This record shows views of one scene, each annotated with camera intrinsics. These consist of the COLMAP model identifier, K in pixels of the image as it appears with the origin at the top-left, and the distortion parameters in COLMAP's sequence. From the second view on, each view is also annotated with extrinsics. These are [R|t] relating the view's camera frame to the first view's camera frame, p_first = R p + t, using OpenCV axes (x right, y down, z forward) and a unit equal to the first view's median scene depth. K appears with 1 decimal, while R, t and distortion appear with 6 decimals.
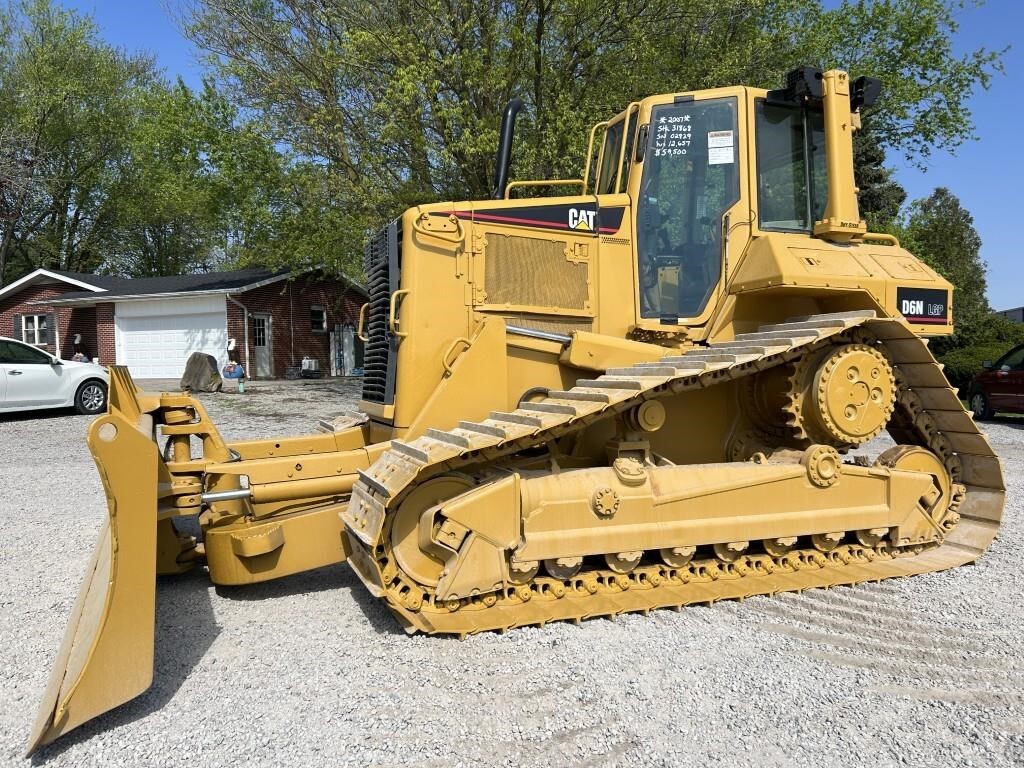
lens RADIAL K [[770.0, 0, 510.4], [0, 770.0, 391.7], [0, 0, 1]] dist [0.054676, -0.062623]
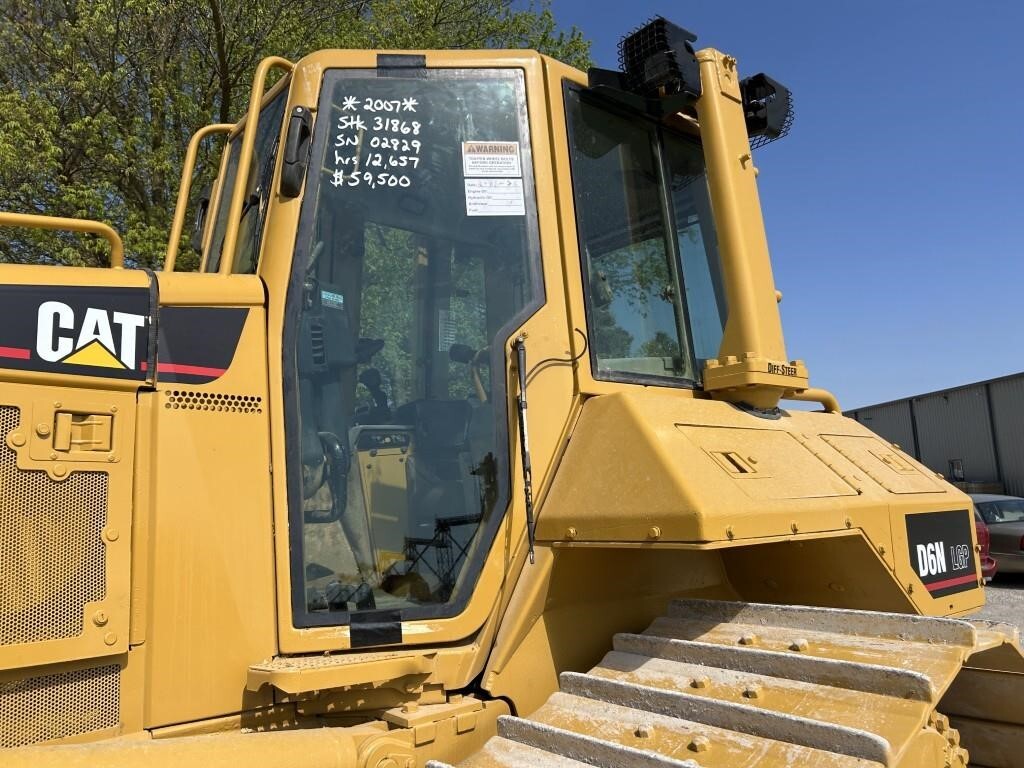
lens RADIAL K [[770.0, 0, 501.3], [0, 770.0, 381.4], [0, 0, 1]] dist [0.054676, -0.062623]
pose [[0.949431, 0.011254, 0.313774, 0.149572], [0.046817, 0.983111, -0.176922, -0.138260], [-0.310466, 0.182665, 0.932869, 0.642221]]
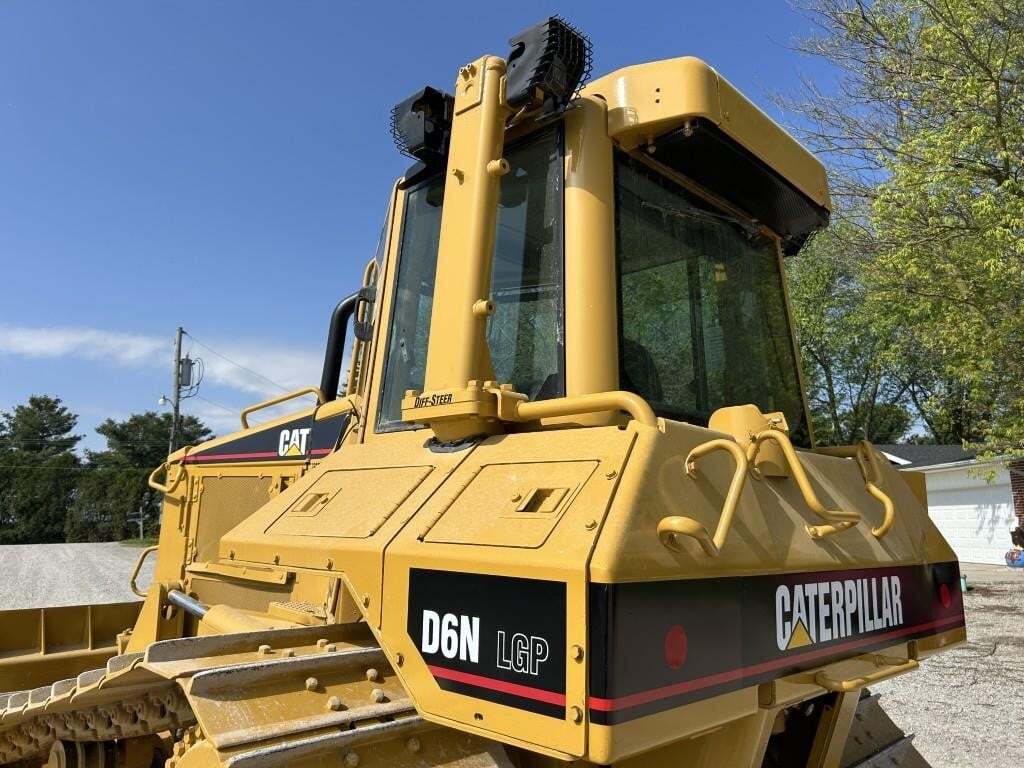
lens RADIAL K [[770.0, 0, 514.8], [0, 770.0, 384.3], [0, 0, 1]] dist [0.054676, -0.062623]
pose [[0.423919, -0.149134, -0.893337, 0.815170], [-0.044463, 0.981734, -0.184990, -0.149840], [0.904608, 0.118141, 0.409545, 0.870652]]
